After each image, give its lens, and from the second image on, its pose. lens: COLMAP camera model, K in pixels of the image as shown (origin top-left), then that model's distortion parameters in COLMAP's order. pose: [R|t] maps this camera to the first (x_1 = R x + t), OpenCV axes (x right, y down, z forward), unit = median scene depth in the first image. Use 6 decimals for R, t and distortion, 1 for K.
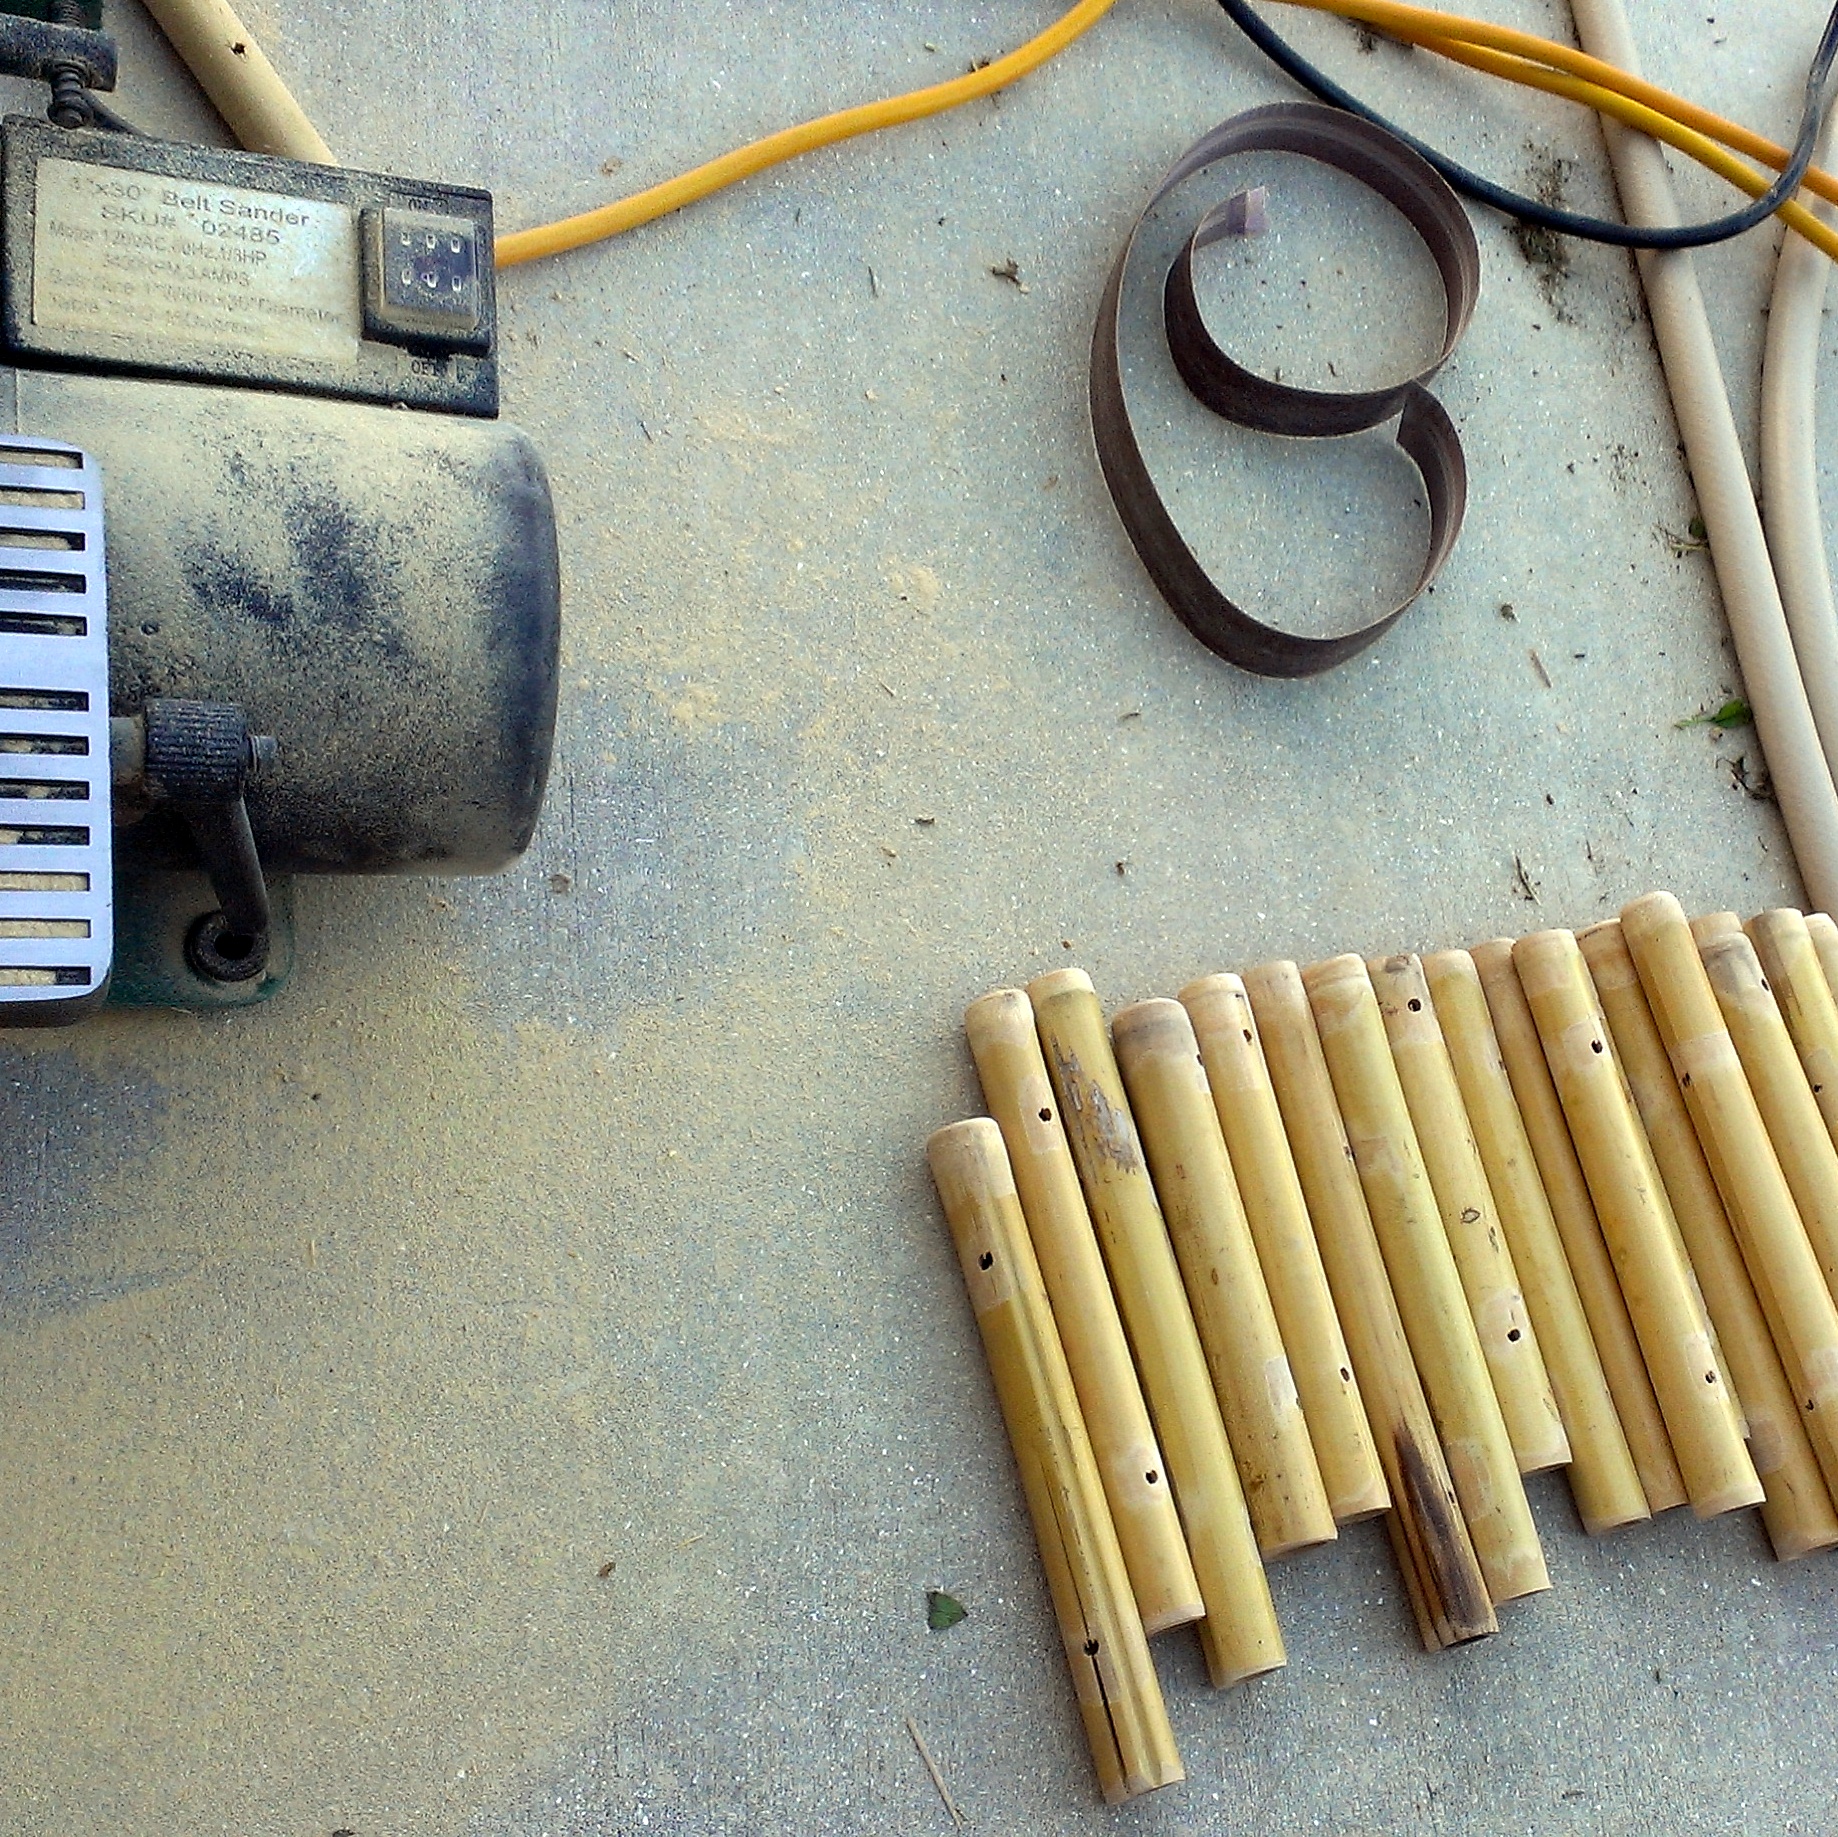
lens RADIAL K [[2181.4, 0, 922.6], [0, 2181.4, 862.2], [0, 0, 1]] dist [0.137589, -0.388505]
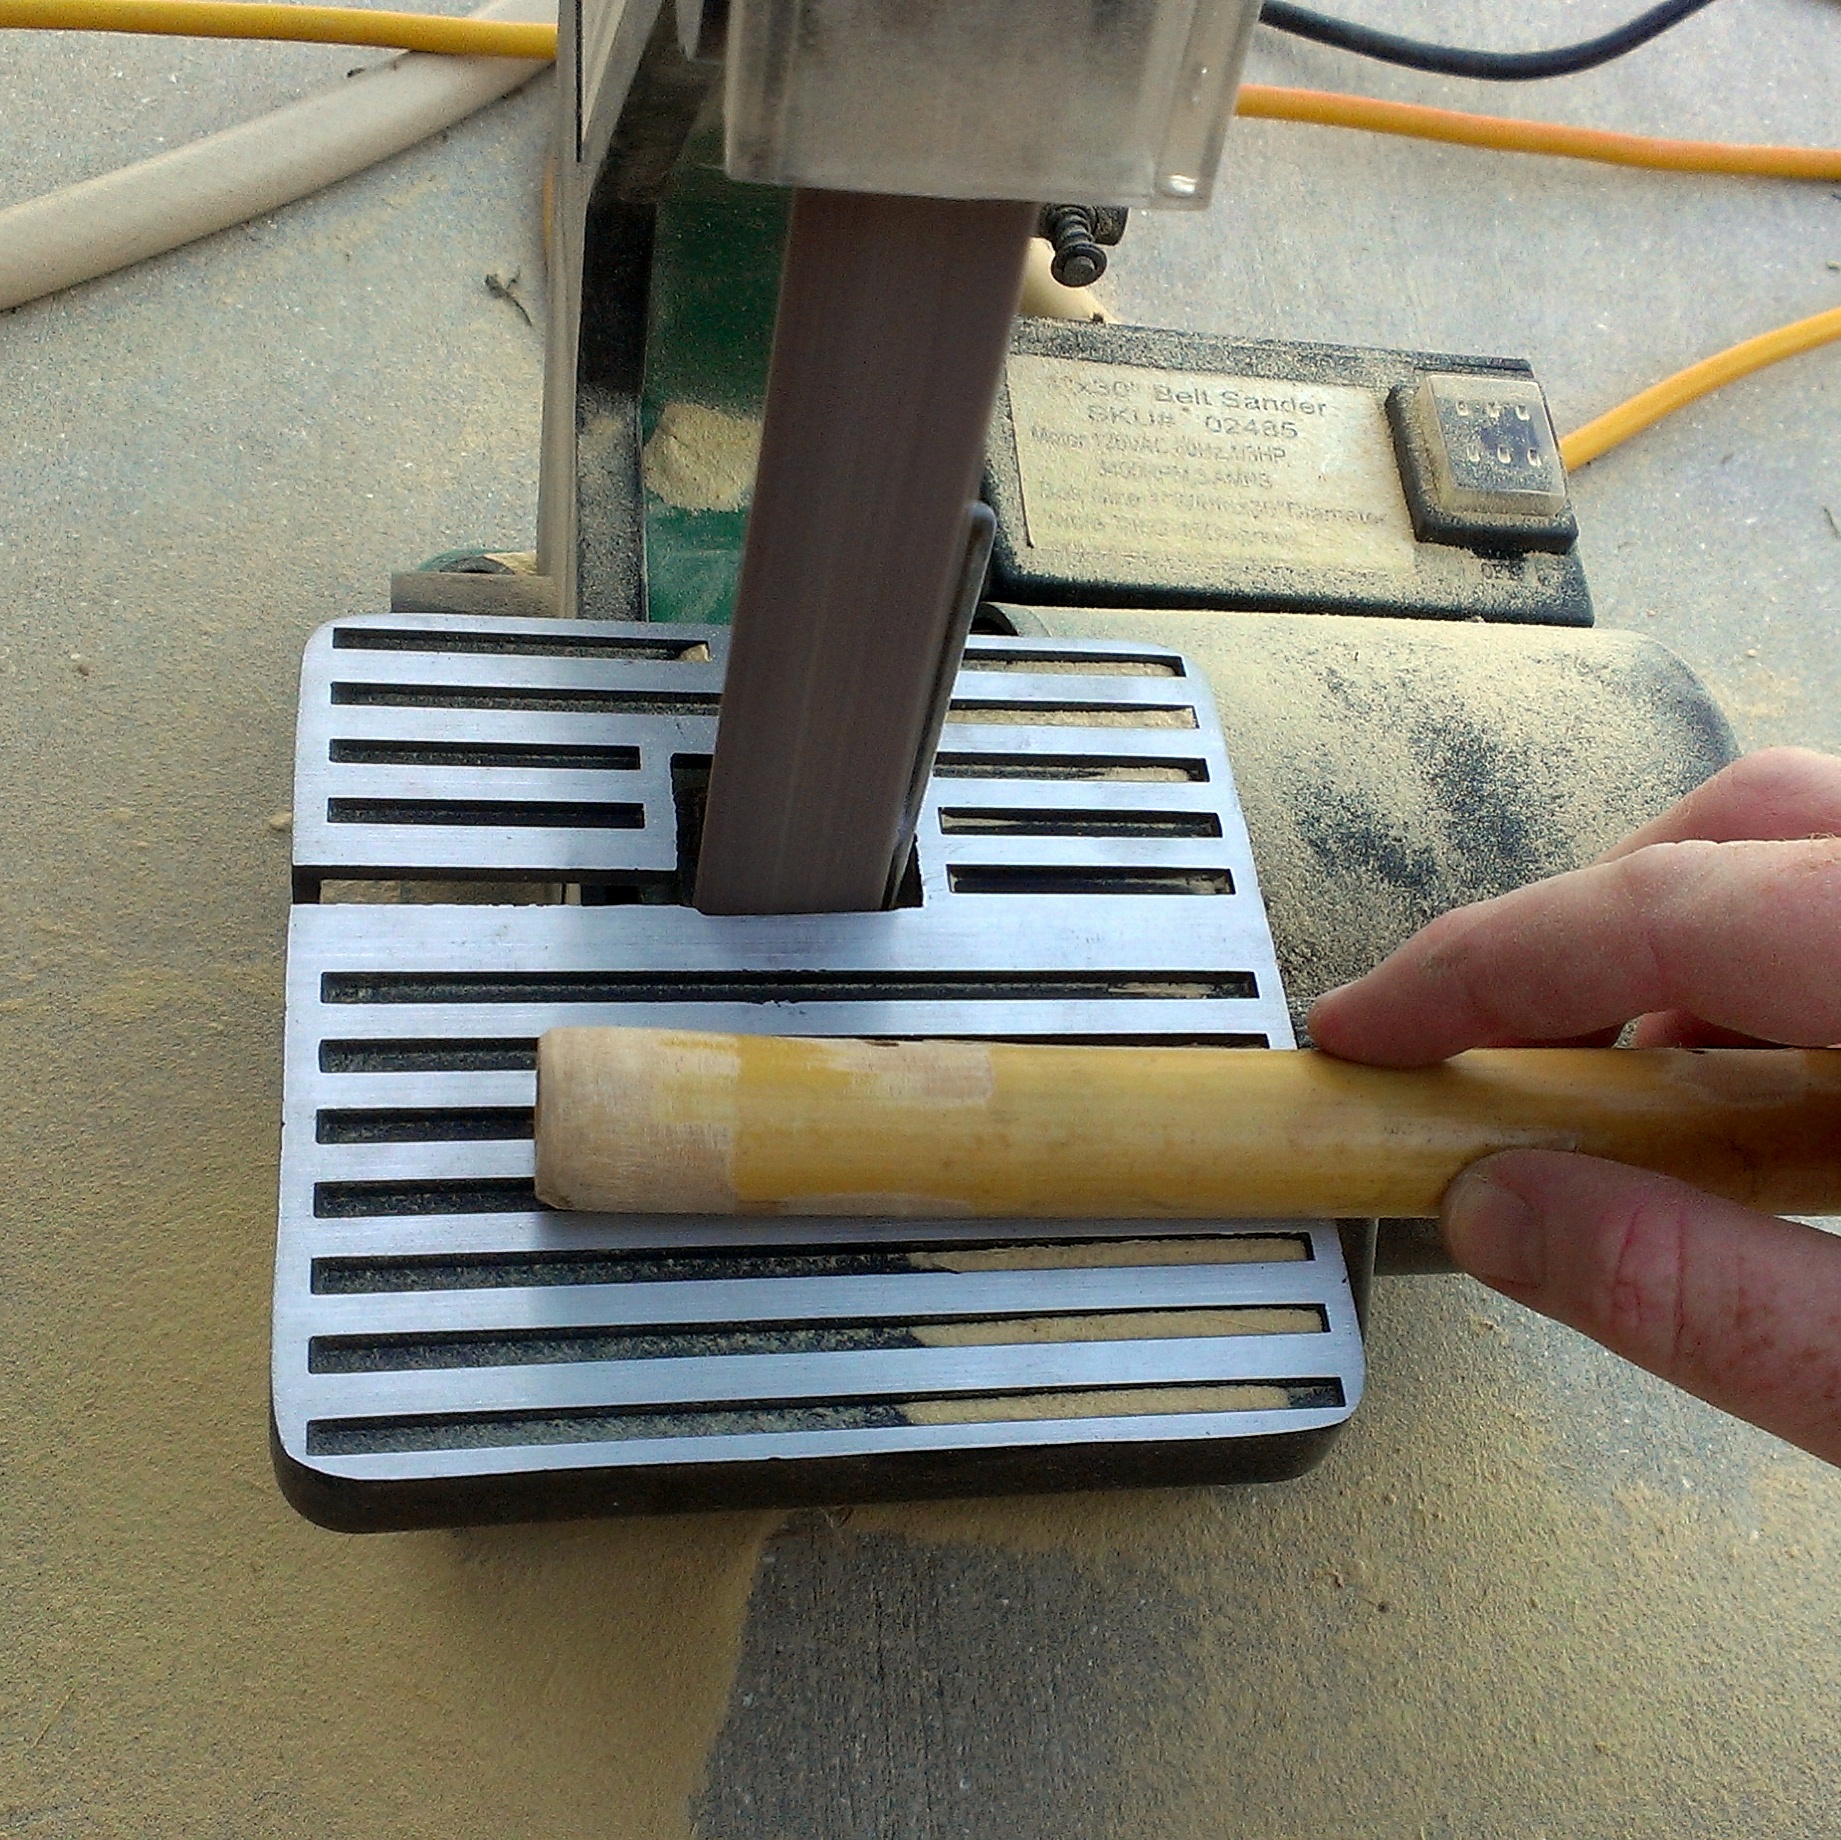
lens RADIAL K [[2129.5, 0, 920.5], [0, 2129.5, 920.0], [0, 0, 1]] dist [0.042020, -0.004078]
pose [[0.978477, -0.100864, -0.180027, -0.302316], [0.060124, 0.973901, -0.218864, 0.037078], [0.197404, 0.203329, 0.959004, 0.296922]]
